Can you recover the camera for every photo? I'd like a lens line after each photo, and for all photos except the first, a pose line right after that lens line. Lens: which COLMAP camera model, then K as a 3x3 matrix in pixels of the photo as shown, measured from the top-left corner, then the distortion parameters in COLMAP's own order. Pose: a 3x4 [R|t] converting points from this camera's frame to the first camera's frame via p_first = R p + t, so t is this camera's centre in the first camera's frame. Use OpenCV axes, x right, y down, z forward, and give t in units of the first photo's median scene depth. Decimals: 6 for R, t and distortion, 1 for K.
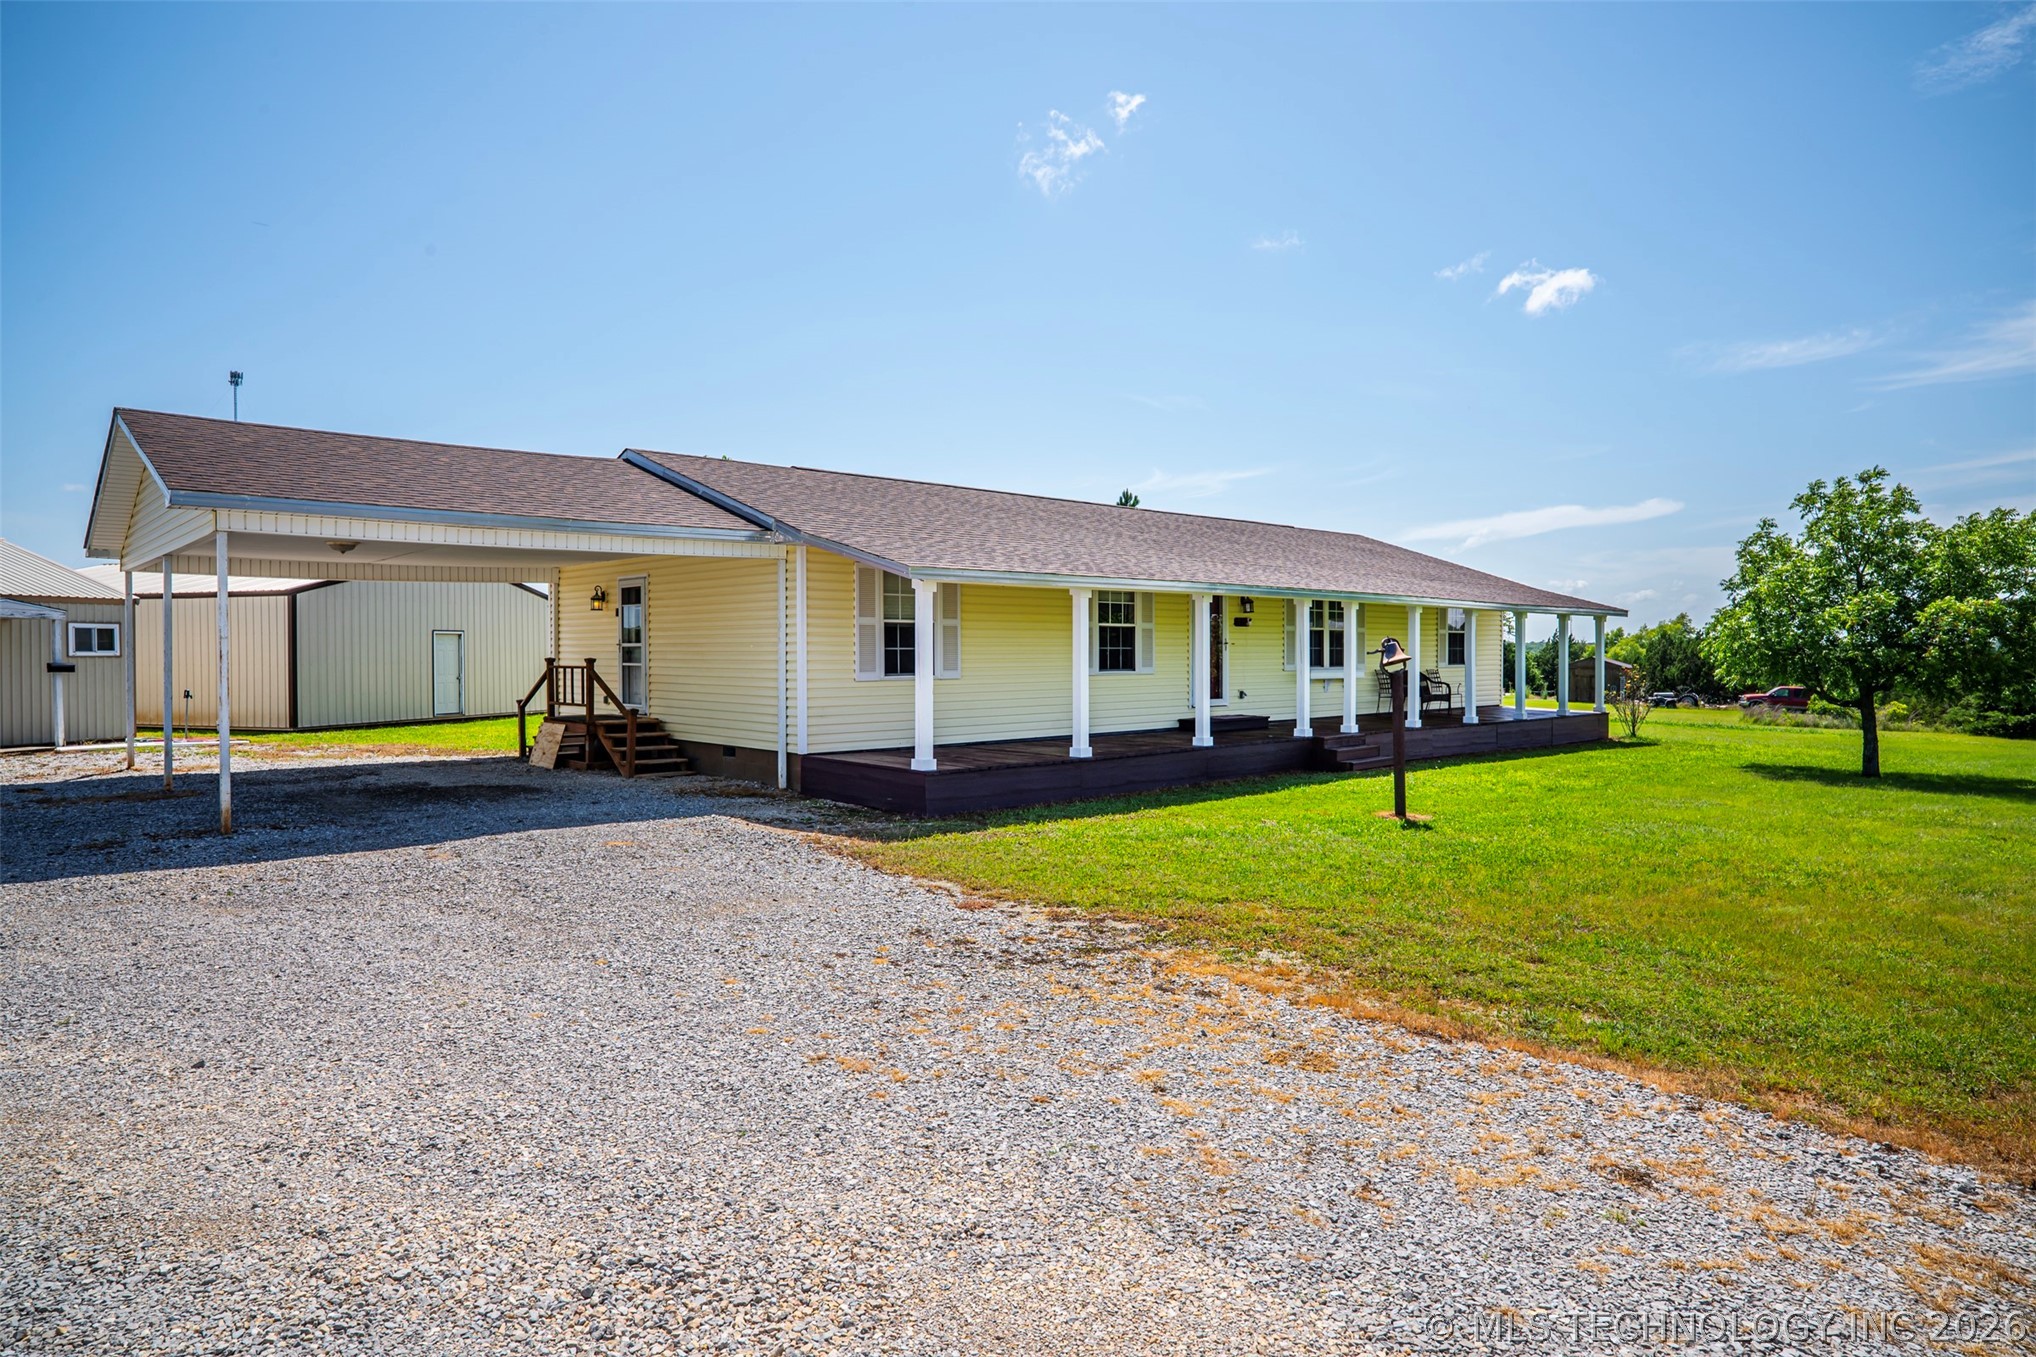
lens RADIAL K [[1195.9, 0, 1015.2], [0, 1195.9, 674.9], [0, 0, 1]] dist [-0.010042, 0.000816]
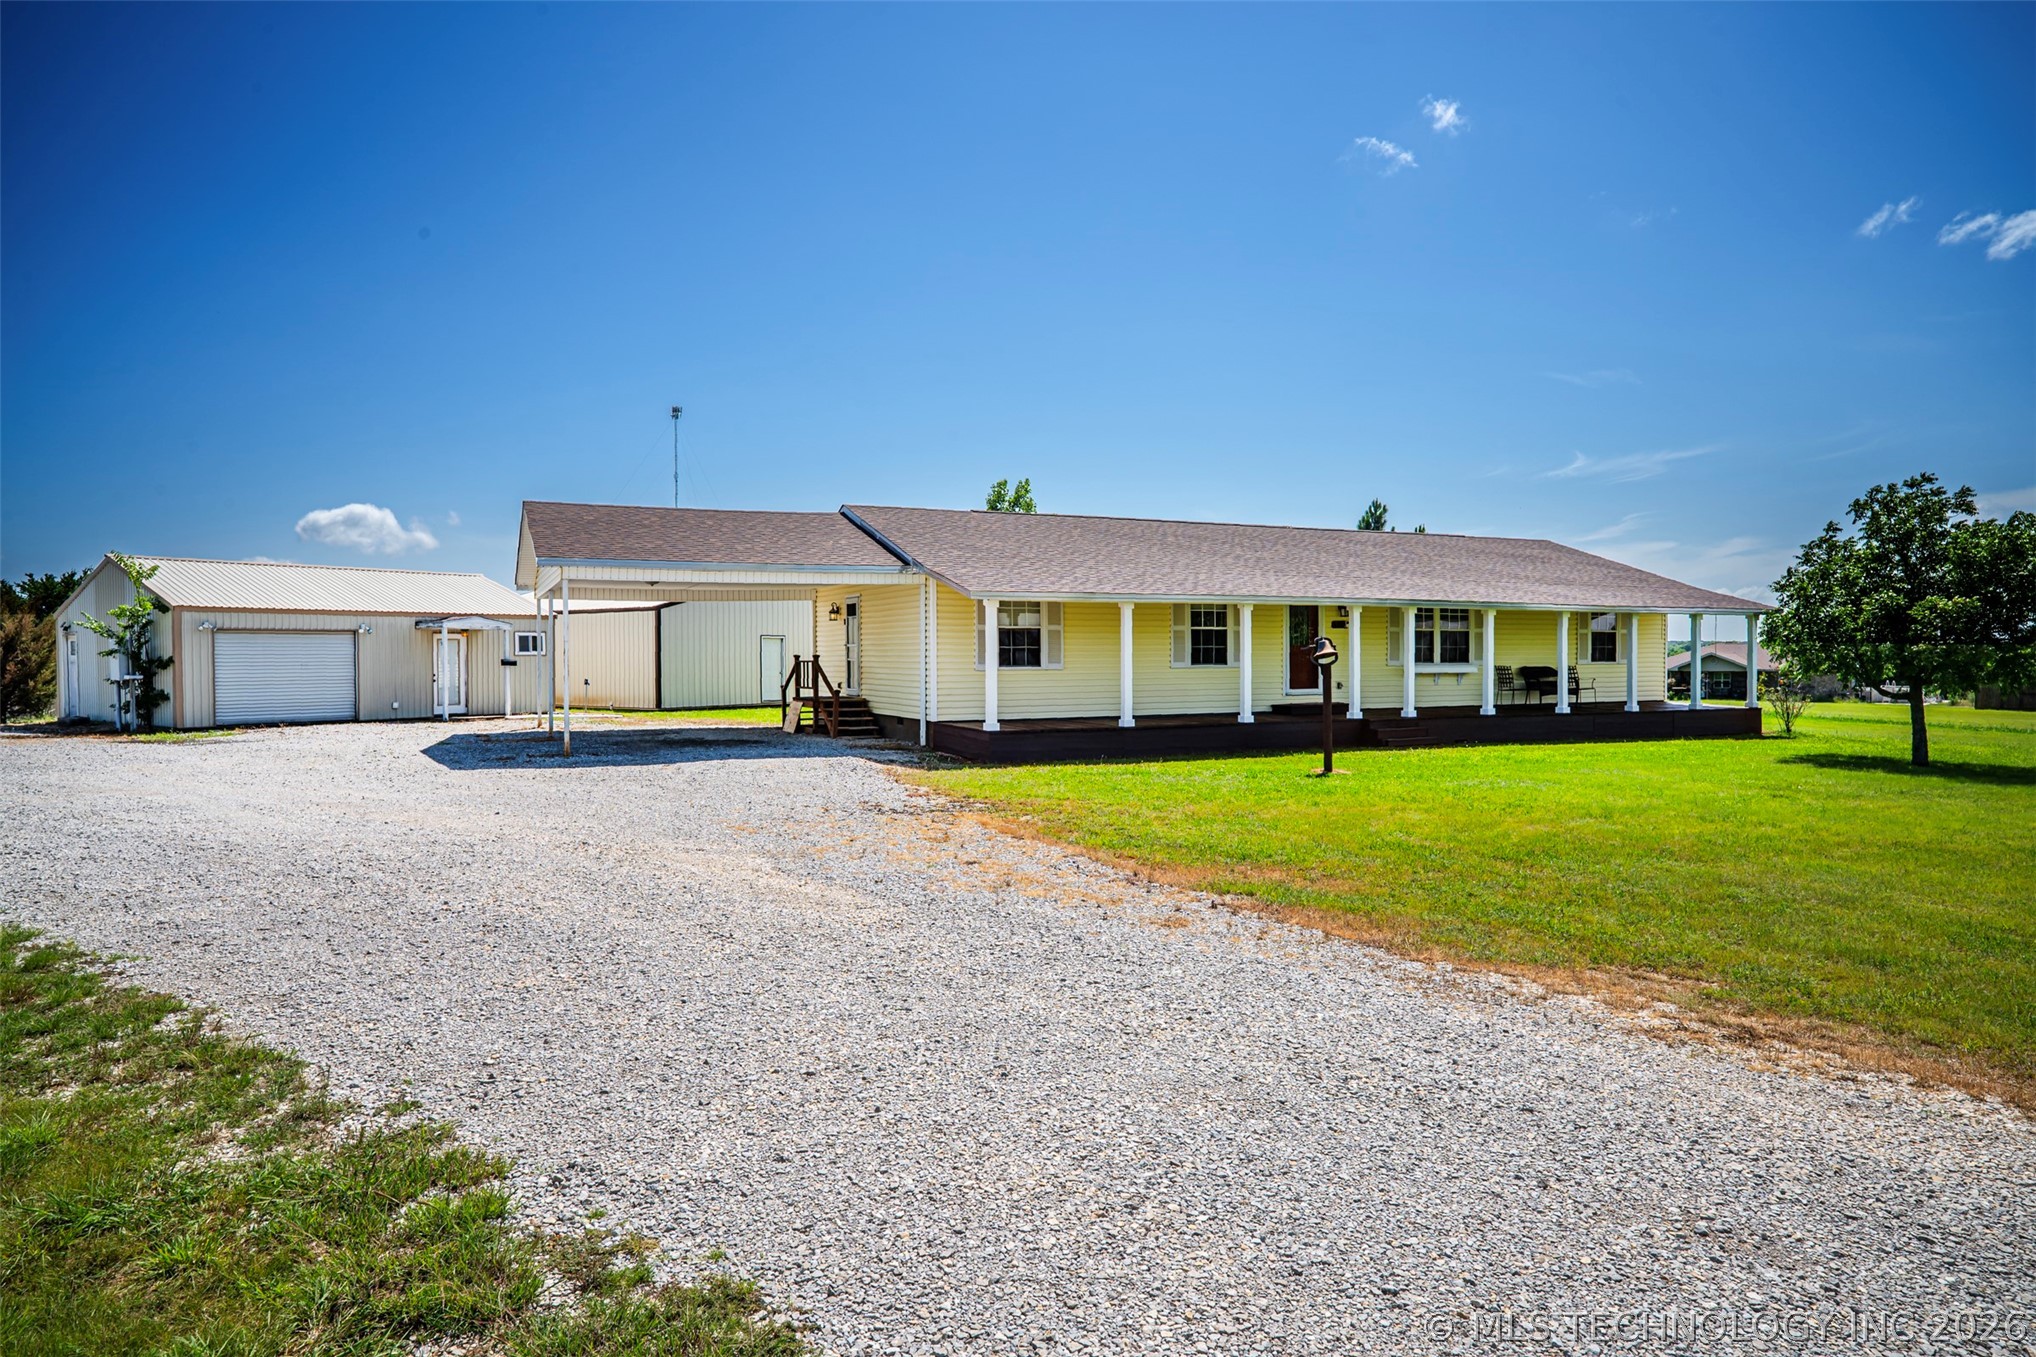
lens RADIAL K [[1195.9, 0, 1015.2], [0, 1195.9, 674.9], [0, 0, 1]] dist [-0.010042, 0.000816]
pose [[0.955863, 0.003241, -0.293794, 0.256526], [-0.003863, 0.999991, -0.001536, 0.009780], [0.293786, 0.002603, 0.955868, -0.254123]]
